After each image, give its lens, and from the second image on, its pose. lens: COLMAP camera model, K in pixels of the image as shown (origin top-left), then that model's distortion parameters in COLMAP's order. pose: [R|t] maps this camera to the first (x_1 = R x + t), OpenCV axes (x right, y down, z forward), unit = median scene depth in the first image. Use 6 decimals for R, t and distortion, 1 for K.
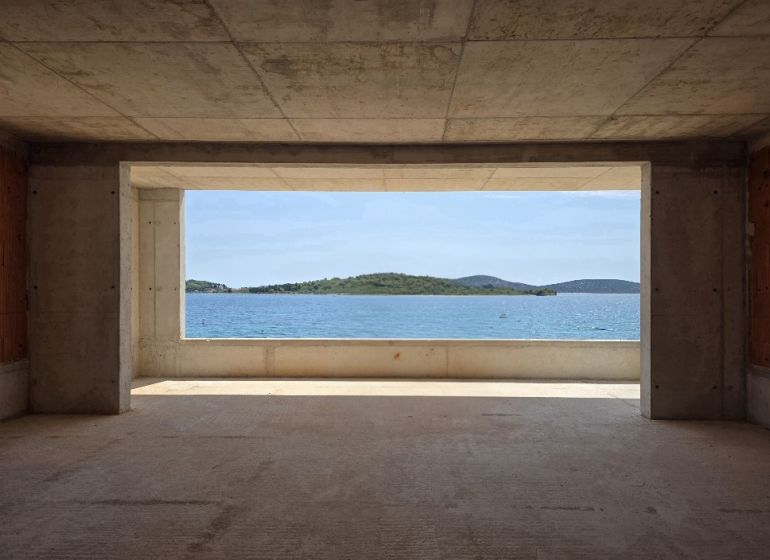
lens RADIAL K [[518.3, 0, 385.0], [0, 518.3, 293.2], [0, 0, 1]] dist [0.038541, -0.000769]
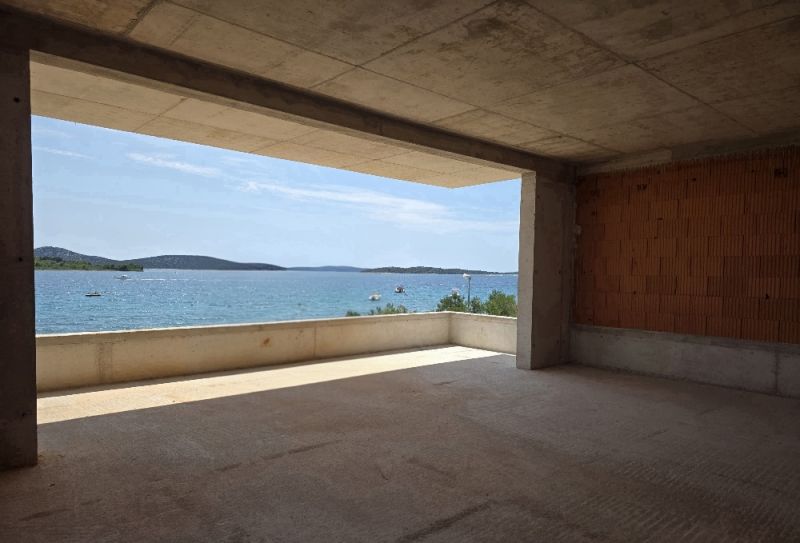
lens RADIAL K [[525.2, 0, 400.0], [0, 525.2, 295.0], [0, 0, 1]] dist [0.038255, -0.000257]
pose [[0.735595, -0.021543, 0.677079, -0.623355], [-0.008134, 0.999141, 0.040627, 0.001871], [-0.677373, -0.035392, 0.734788, 0.258495]]
